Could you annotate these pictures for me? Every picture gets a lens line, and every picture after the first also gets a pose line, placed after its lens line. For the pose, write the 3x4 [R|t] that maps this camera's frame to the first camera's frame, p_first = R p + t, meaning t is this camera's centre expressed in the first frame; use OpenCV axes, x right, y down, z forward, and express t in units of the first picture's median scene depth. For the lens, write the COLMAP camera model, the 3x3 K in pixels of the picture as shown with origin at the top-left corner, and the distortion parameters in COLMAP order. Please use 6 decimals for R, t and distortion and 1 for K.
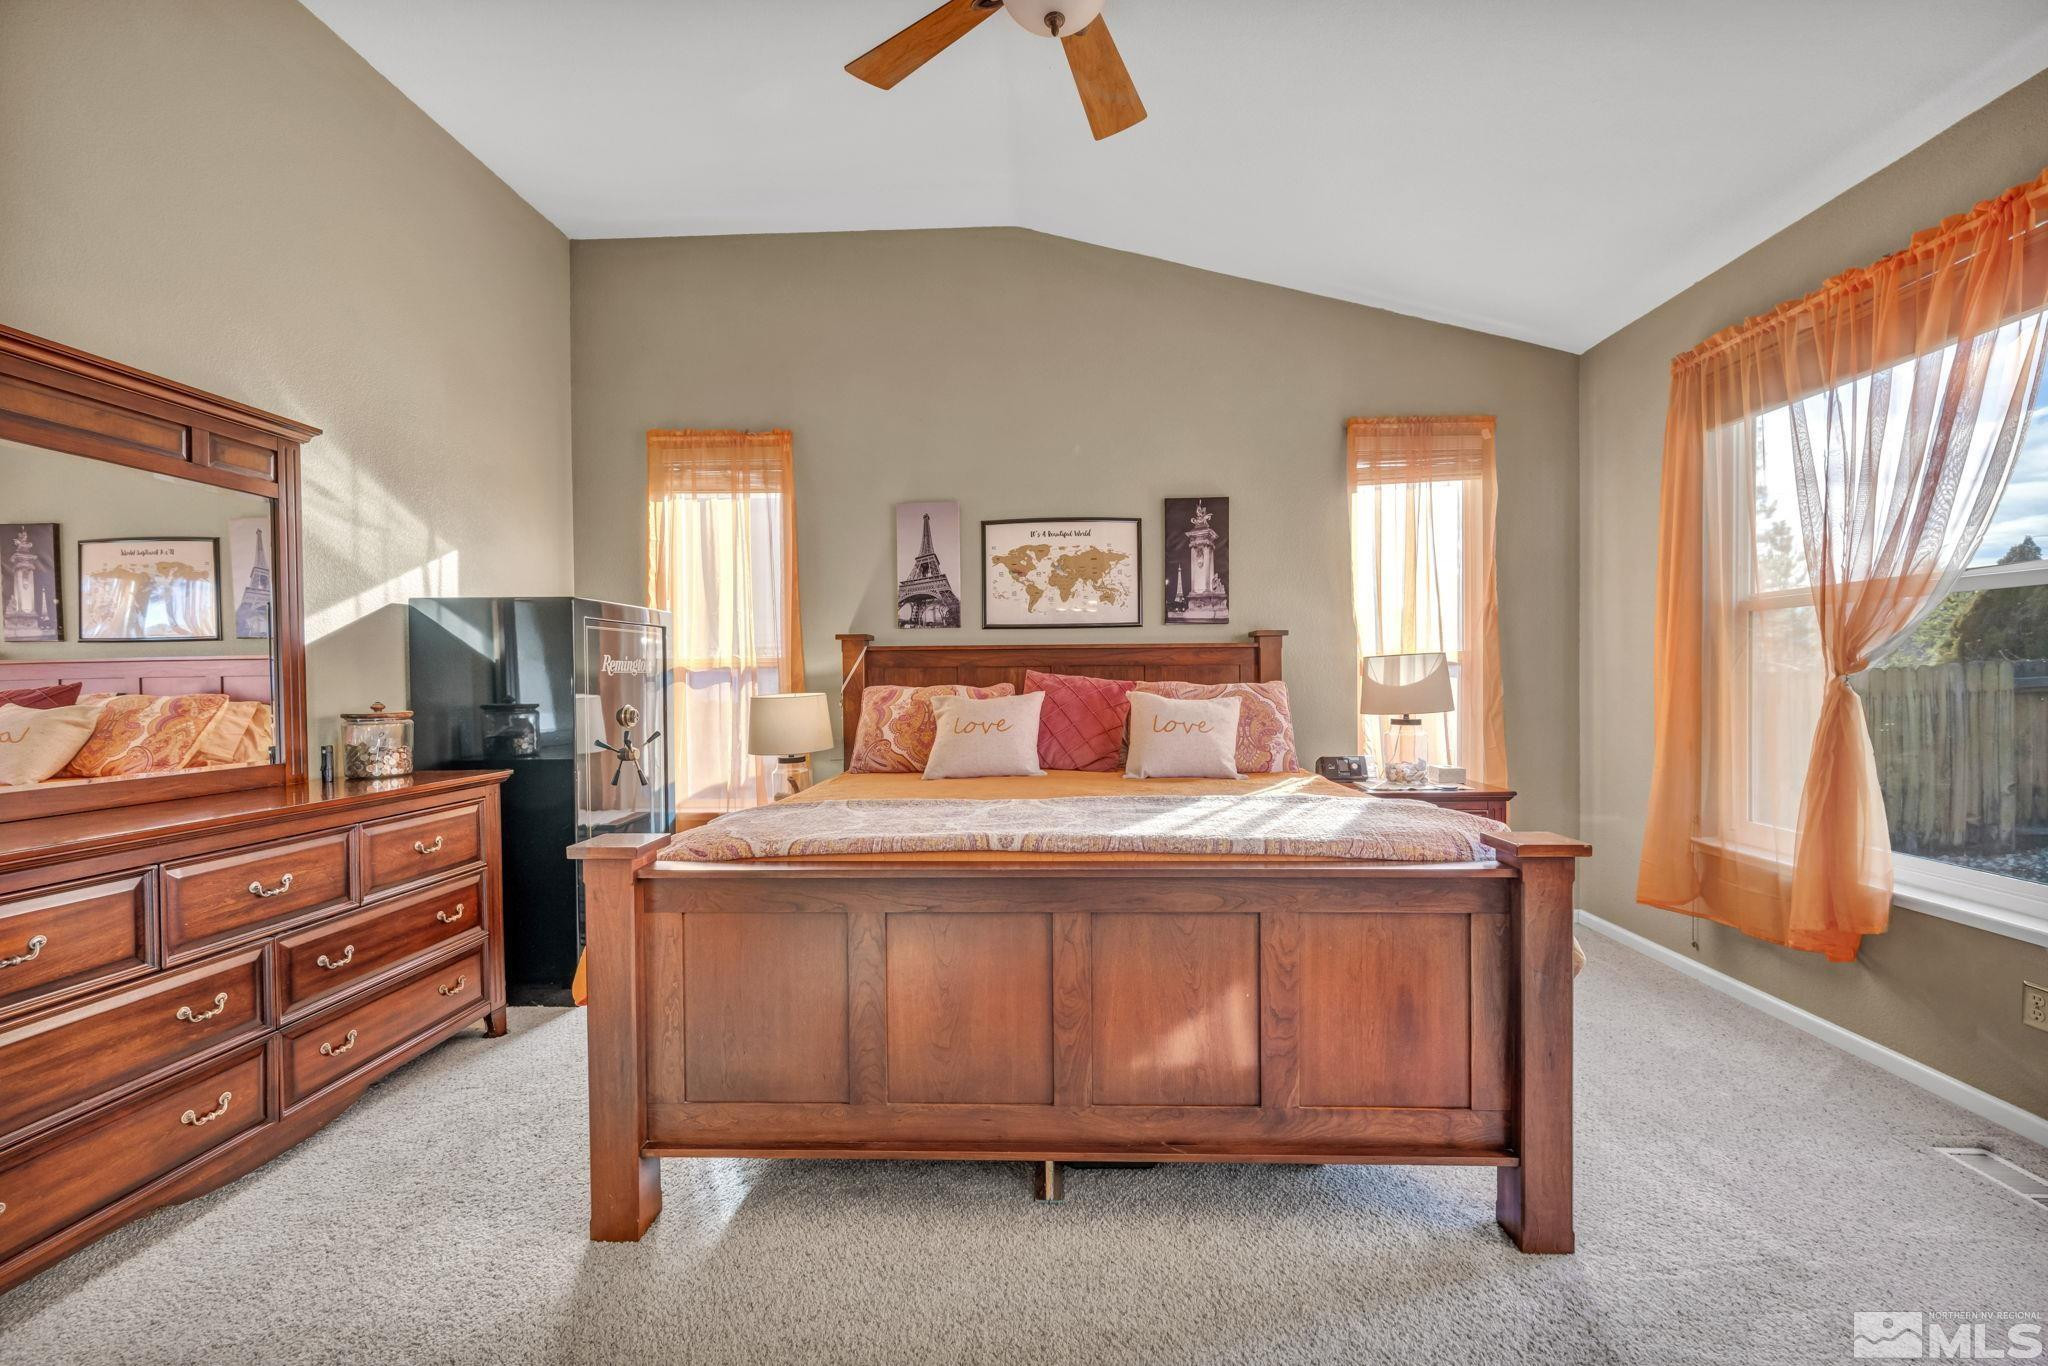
lens RADIAL K [[816.9, 0, 1037.8], [0, 816.9, 692.1], [0, 0, 1]] dist [-0.005968, -0.001278]
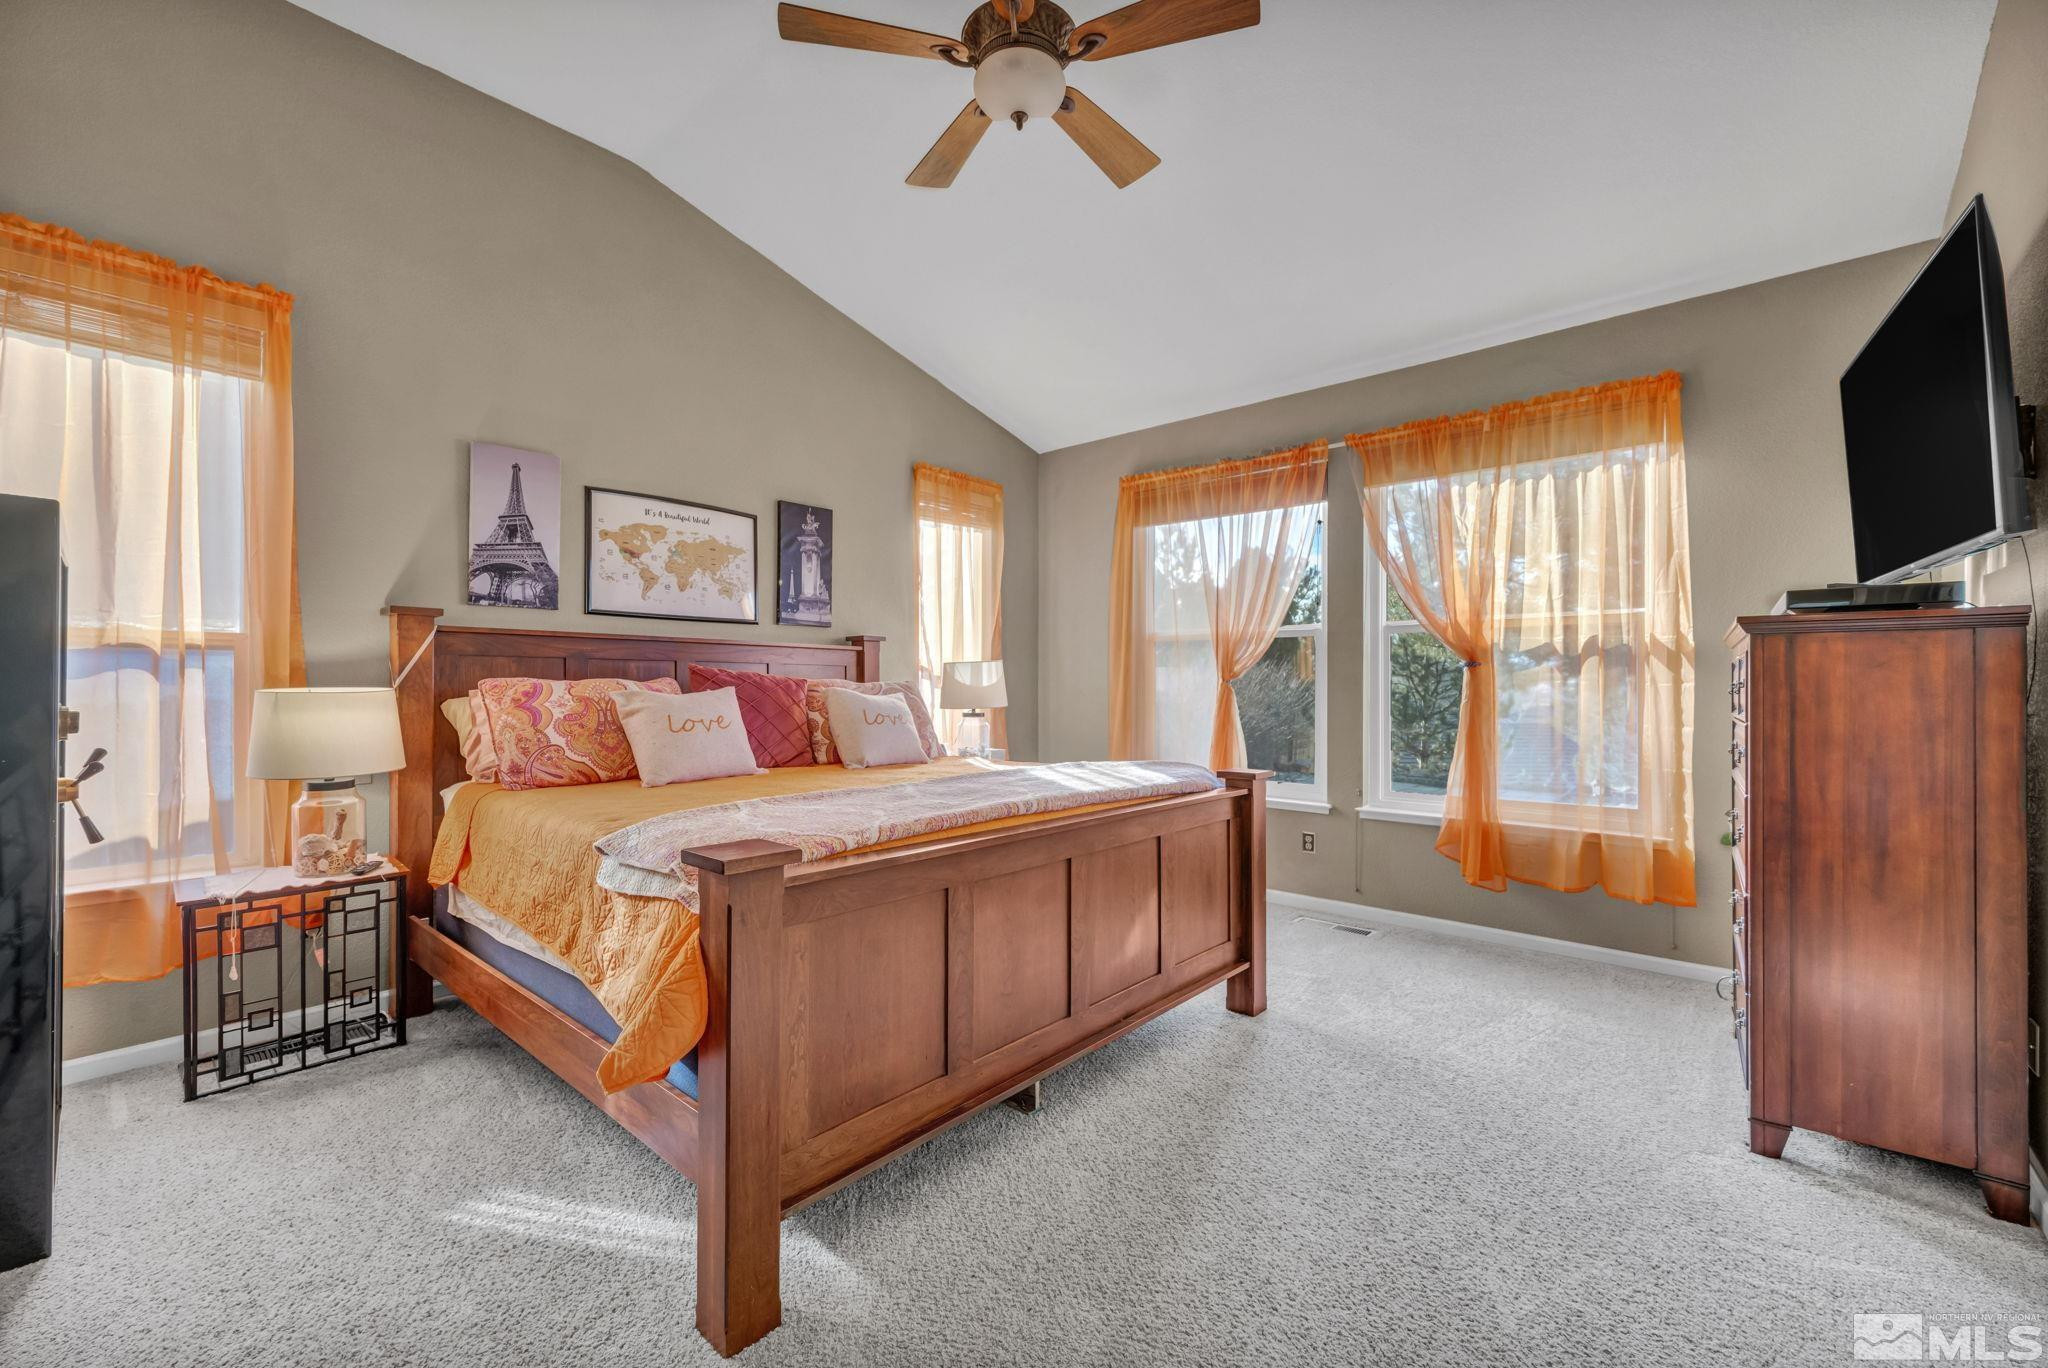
lens RADIAL K [[816.9, 0, 1036.9], [0, 816.9, 686.6], [0, 0, 1]] dist [-0.005968, -0.001278]
pose [[0.637067, 0.012202, 0.770712, -0.420645], [0.004268, 0.999804, -0.019357, 0.015857], [-0.770797, 0.015621, 0.636890, 0.109994]]
